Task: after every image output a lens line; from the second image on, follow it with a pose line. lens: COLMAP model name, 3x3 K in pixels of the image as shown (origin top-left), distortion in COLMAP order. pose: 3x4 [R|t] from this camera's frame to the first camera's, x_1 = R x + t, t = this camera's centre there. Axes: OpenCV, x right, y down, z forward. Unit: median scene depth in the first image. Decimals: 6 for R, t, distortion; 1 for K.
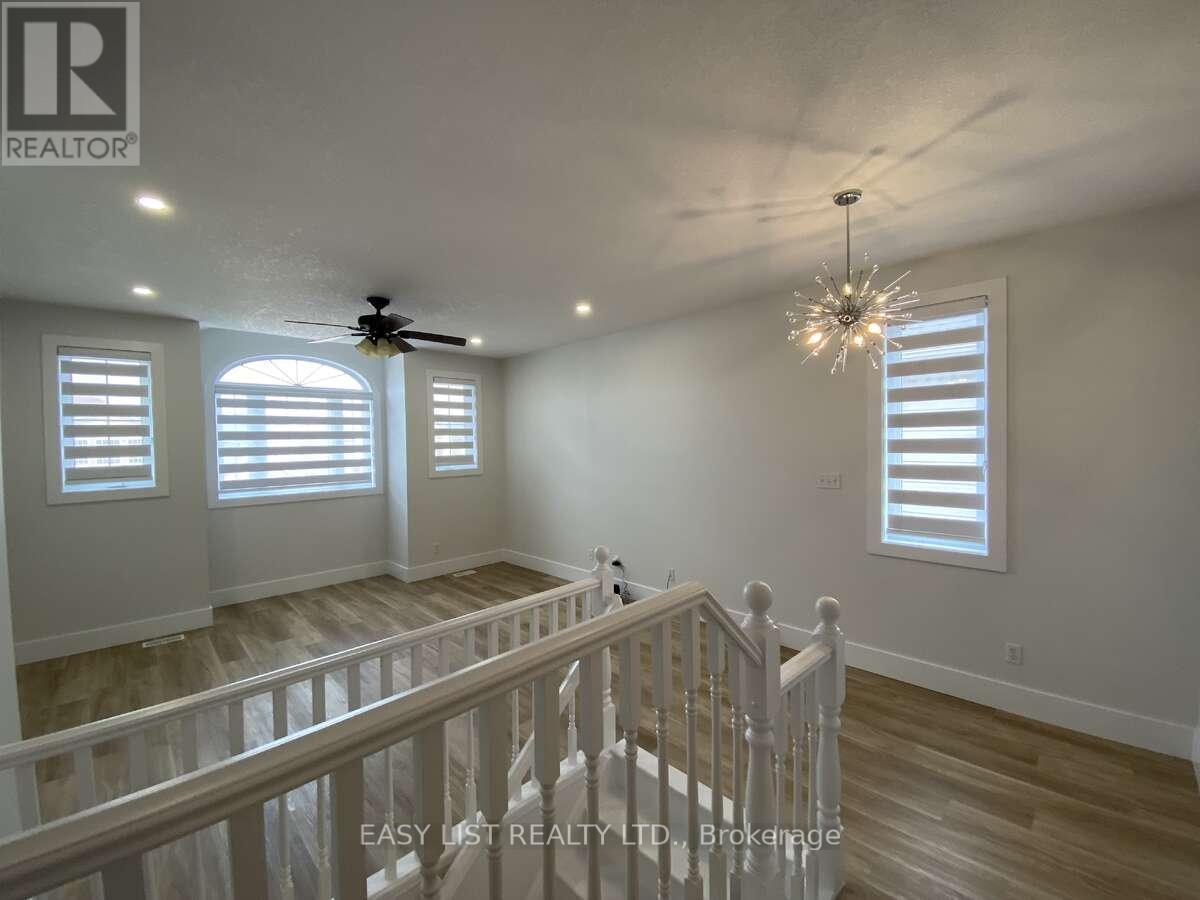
lens RADIAL K [[518.7, 0, 597.9], [0, 518.7, 448.1], [0, 0, 1]] dist [0.028253, -0.024605]
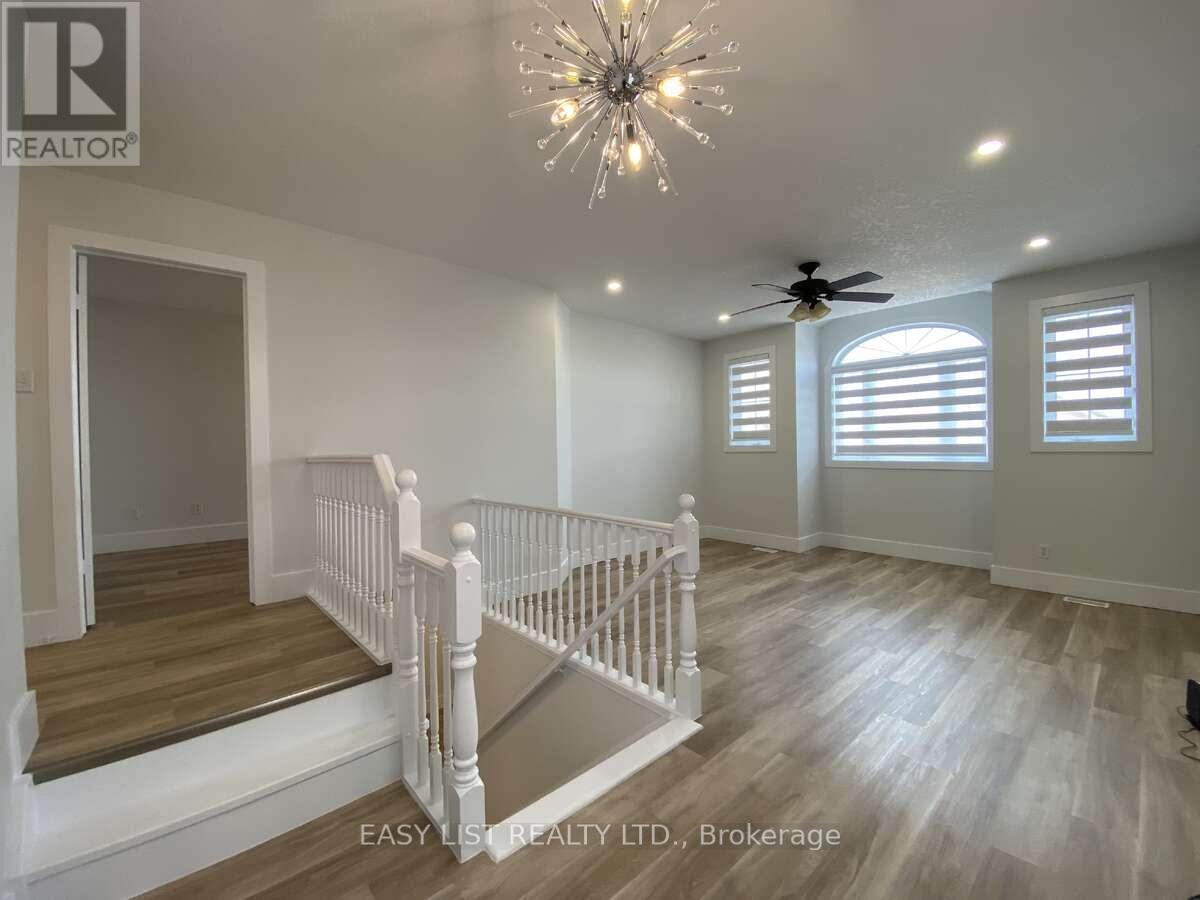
lens RADIAL K [[518.7, 0, 597.9], [0, 518.7, 448.1], [0, 0, 1]] dist [0.028253, -0.024605]
pose [[-0.053865, 0.066659, -0.996321, 0.136982], [0.031831, 0.997377, 0.065009, -0.006128], [0.998041, -0.028213, -0.055846, 0.124614]]
